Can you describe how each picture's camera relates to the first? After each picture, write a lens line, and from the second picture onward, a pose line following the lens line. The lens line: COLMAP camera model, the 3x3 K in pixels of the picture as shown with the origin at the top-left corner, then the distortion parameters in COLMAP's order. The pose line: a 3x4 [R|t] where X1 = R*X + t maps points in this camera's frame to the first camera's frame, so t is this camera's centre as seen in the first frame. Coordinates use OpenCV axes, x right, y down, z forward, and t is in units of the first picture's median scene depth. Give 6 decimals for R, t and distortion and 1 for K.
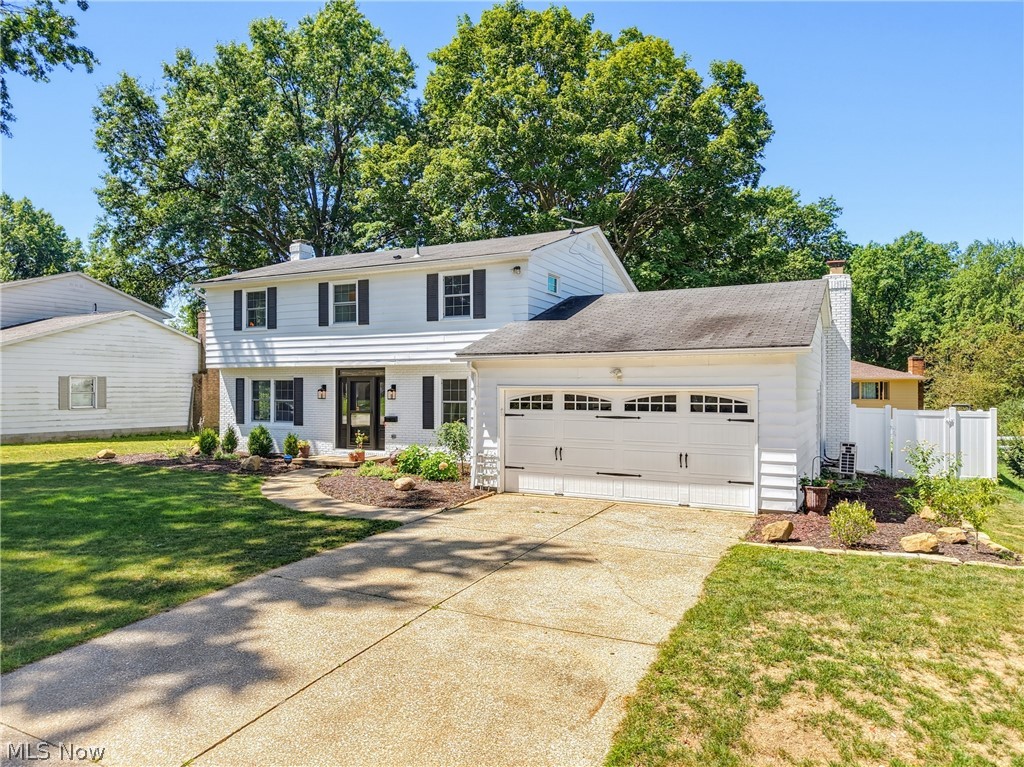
lens RADIAL K [[696.0, 0, 507.0], [0, 696.0, 390.3], [0, 0, 1]] dist [0.010696, -0.009448]
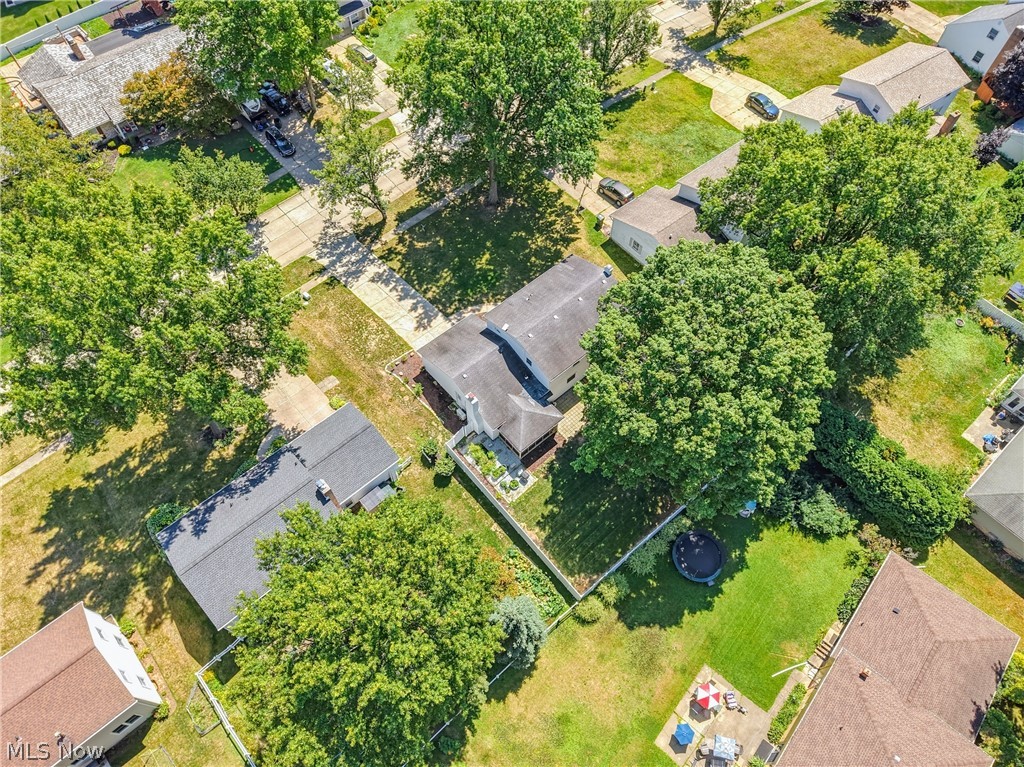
lens RADIAL K [[696.0, 0, 507.4], [0, 696.0, 383.5], [0, 0, 1]] dist [0.010696, -0.009448]
pose [[-0.356782, 0.800390, -0.481750, 1.415003], [0.004247, 0.517073, 0.855931, -2.176868], [0.934178, 0.303334, -0.187881, 1.278191]]
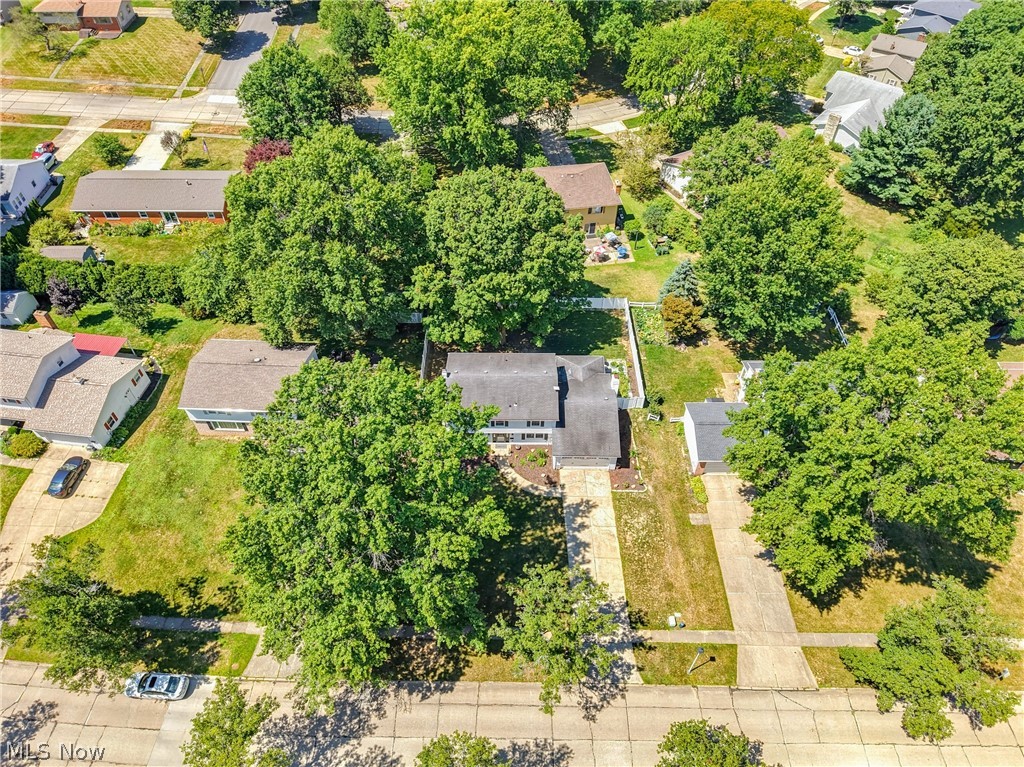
lens RADIAL K [[696.0, 0, 511.8], [0, 696.0, 382.8], [0, 0, 1]] dist [0.010696, -0.009448]
pose [[0.884208, -0.340371, 0.319882, -0.955911], [-0.008655, 0.672778, 0.739794, -2.231736], [-0.467013, -0.656900, 0.591930, -0.782550]]
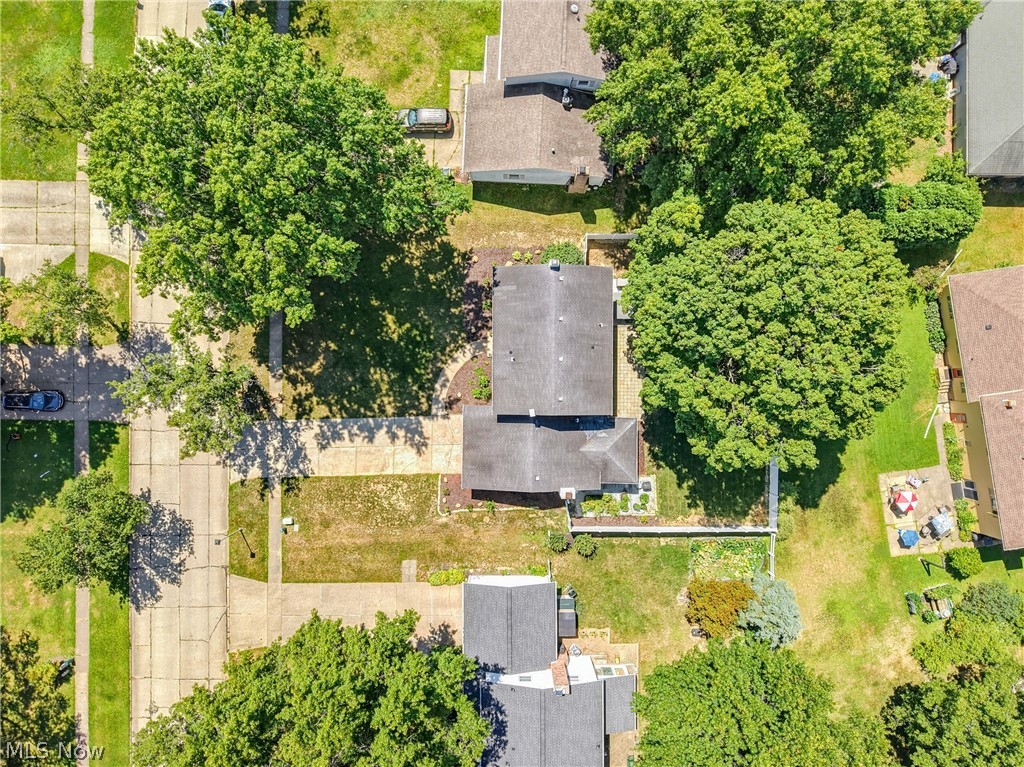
lens RADIAL K [[696.0, 0, 514.7], [0, 696.0, 380.4], [0, 0, 1]] dist [0.010696, -0.009448]
pose [[0.465460, 0.885008, -0.010373, -0.011655], [0.001785, 0.010781, 0.999940, -2.264885], [0.885067, -0.465451, 0.003438, 0.742011]]
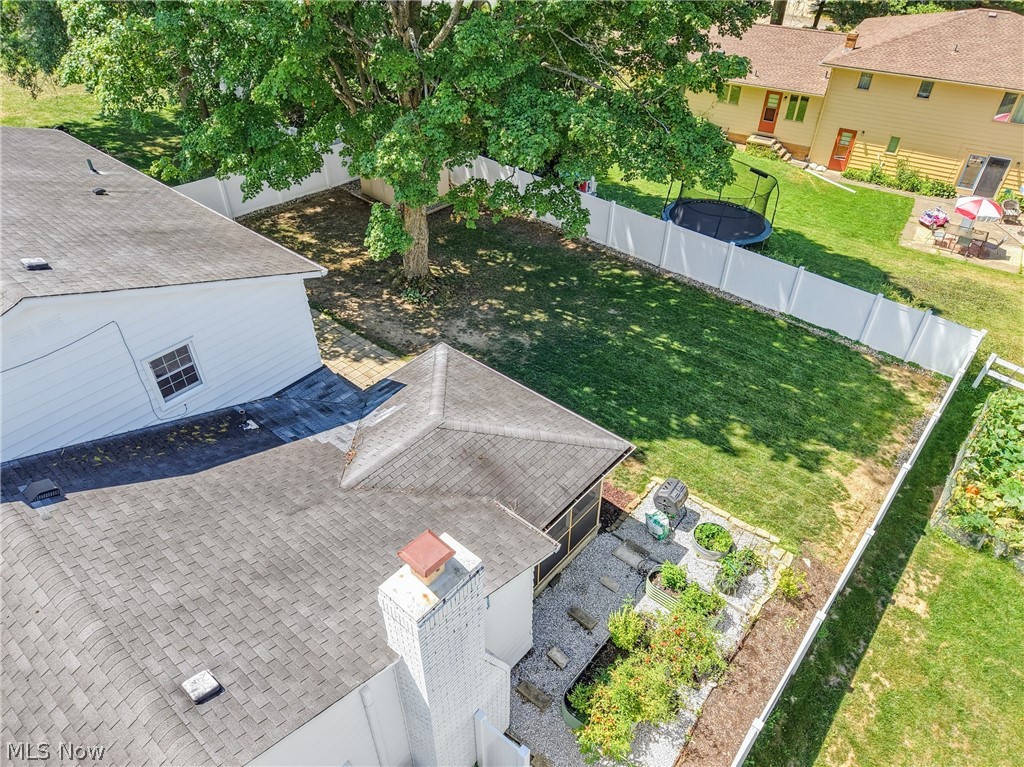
lens RADIAL K [[696.0, 0, 510.1], [0, 696.0, 385.8], [0, 0, 1]] dist [0.010696, -0.009448]
pose [[0.977406, 0.130895, -0.165965, 0.431969], [0.002667, 0.777480, 0.628902, -0.385606], [0.211355, -0.615135, 0.759565, 0.549669]]
